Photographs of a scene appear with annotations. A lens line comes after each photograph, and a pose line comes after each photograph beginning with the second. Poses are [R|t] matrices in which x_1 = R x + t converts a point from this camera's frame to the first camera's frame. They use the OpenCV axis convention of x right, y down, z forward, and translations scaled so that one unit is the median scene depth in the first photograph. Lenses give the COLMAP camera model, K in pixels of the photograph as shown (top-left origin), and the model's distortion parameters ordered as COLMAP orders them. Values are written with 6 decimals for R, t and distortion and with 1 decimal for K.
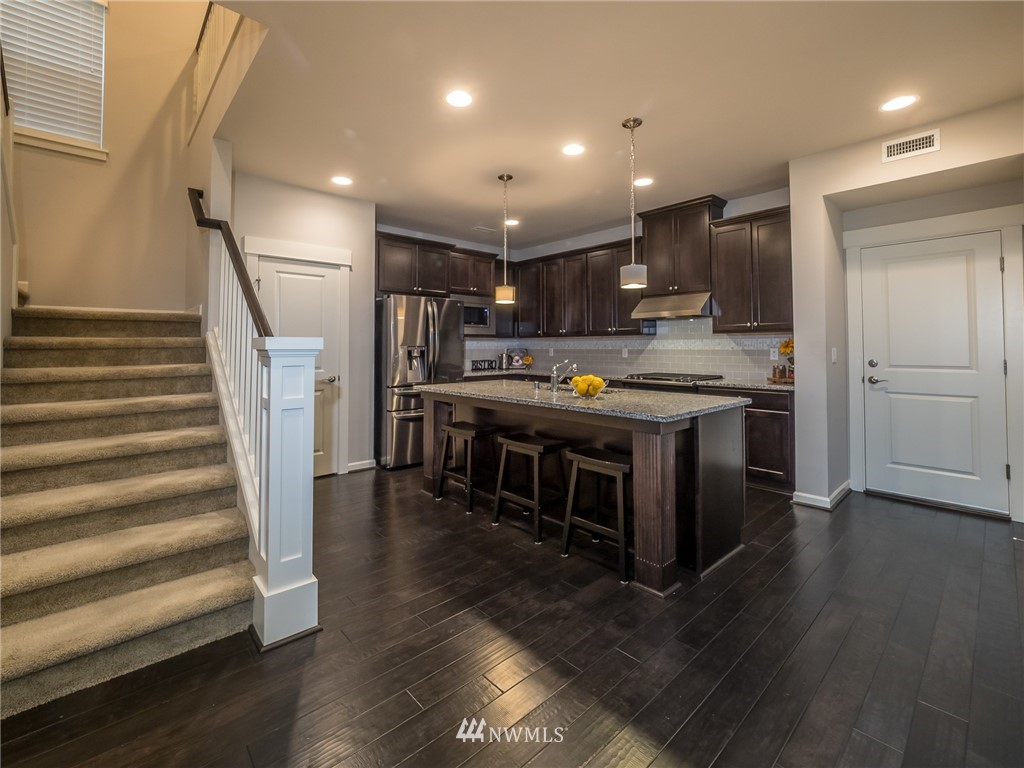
lens RADIAL K [[444.7, 0, 509.1], [0, 444.7, 339.2], [0, 0, 1]] dist [-0.003675, -0.000239]
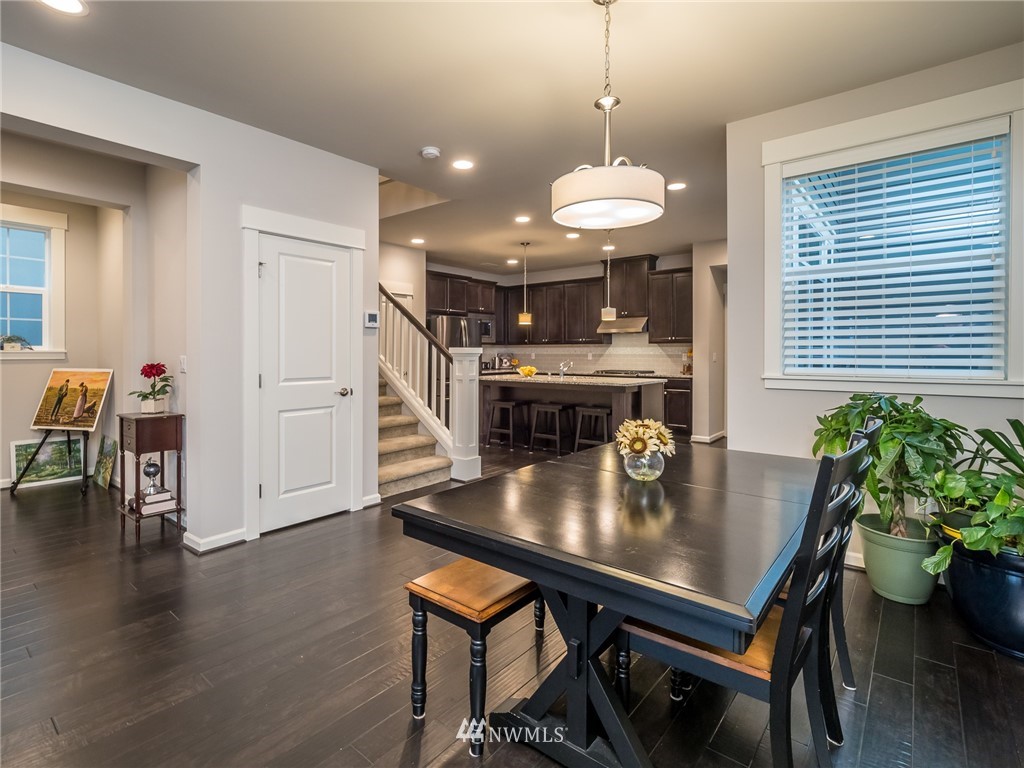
lens RADIAL K [[492.9, 0, 519.2], [0, 492.9, 357.4], [0, 0, 1]] dist [0.000358, -0.000762]
pose [[0.984921, 0.000011, 0.173002, -0.296018], [-0.005058, 0.999574, 0.028731, -0.012432], [-0.172928, -0.029173, 0.984502, -0.642833]]
